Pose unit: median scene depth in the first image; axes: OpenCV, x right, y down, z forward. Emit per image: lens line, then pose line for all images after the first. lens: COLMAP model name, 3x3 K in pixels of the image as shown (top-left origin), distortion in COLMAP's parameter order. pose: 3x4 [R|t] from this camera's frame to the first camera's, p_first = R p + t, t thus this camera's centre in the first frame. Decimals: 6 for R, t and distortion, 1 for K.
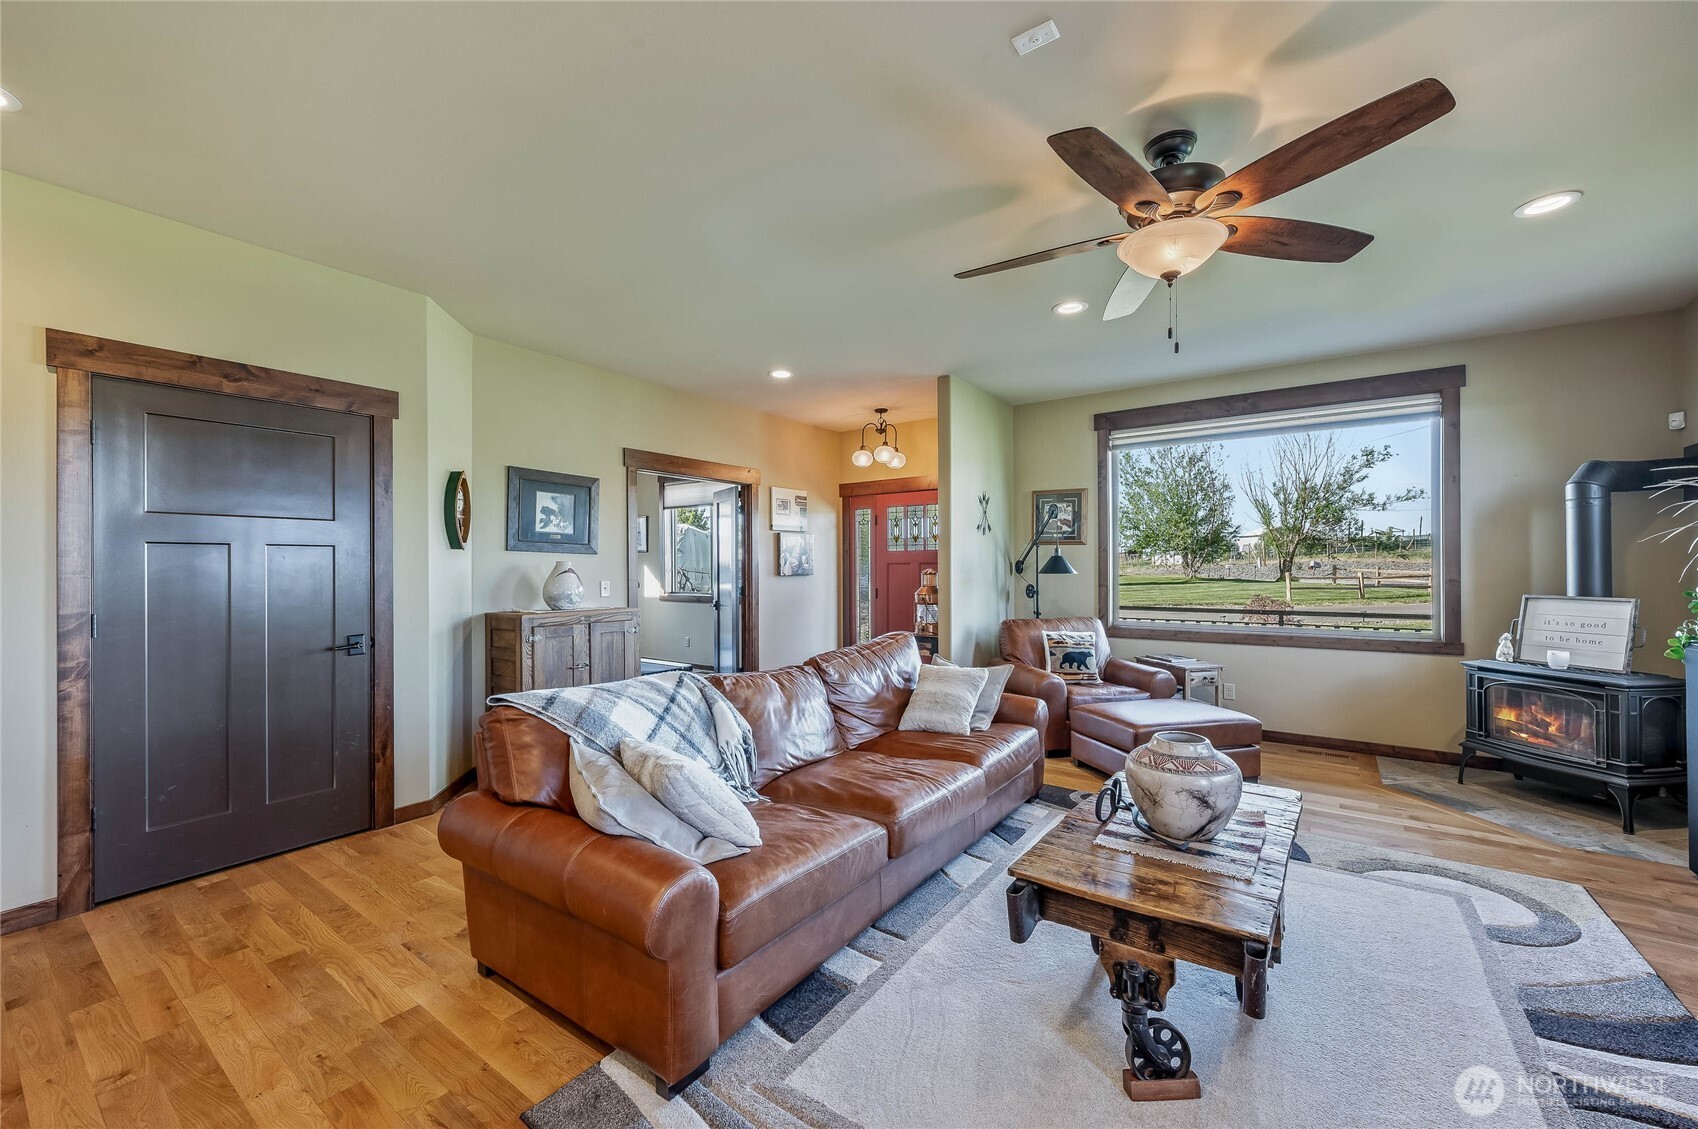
lens RADIAL K [[681.1, 0, 852.2], [0, 681.1, 562.3], [0, 0, 1]] dist [0.001728, -0.000632]
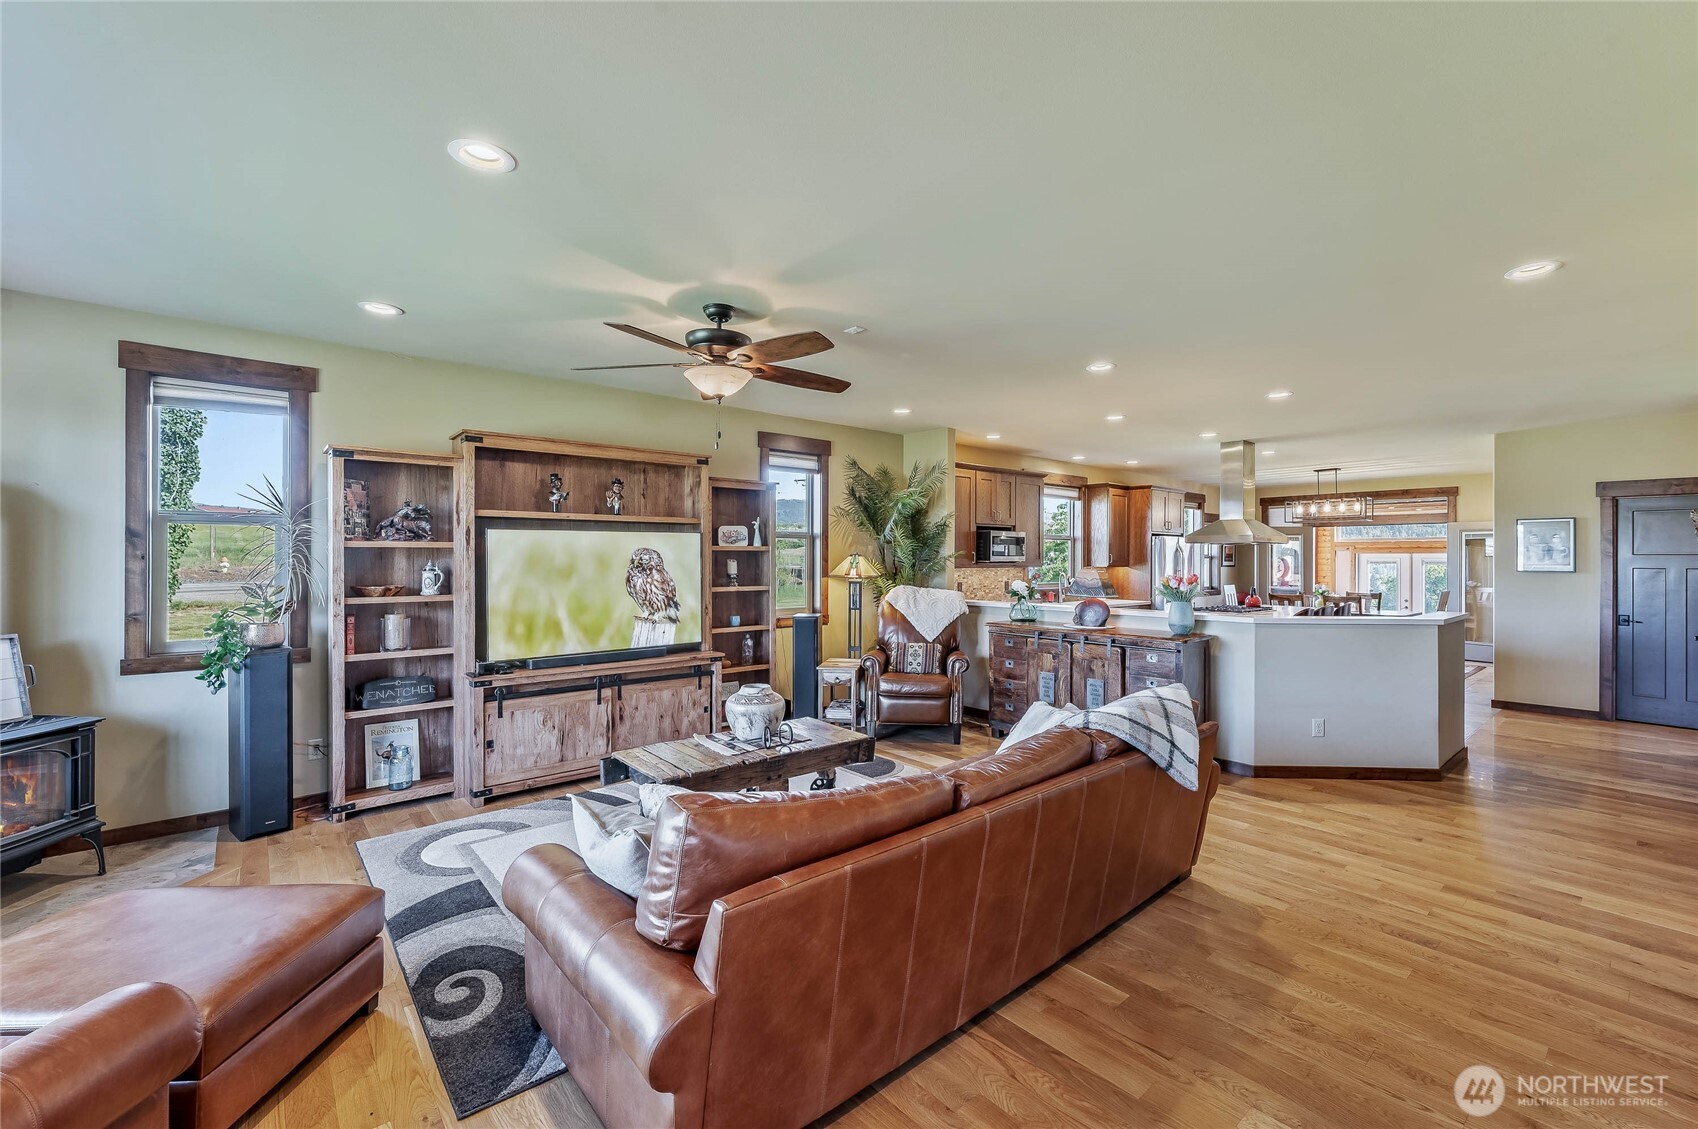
lens RADIAL K [[733.1, 0, 858.9], [0, 733.1, 557.8], [0, 0, 1]] dist [-0.034774, -0.000197]
pose [[-0.970597, 0.002214, 0.240702, -0.175456], [0.002530, 0.999996, 0.001003, -0.058267], [-0.240699, 0.001582, -0.970599, 2.062645]]
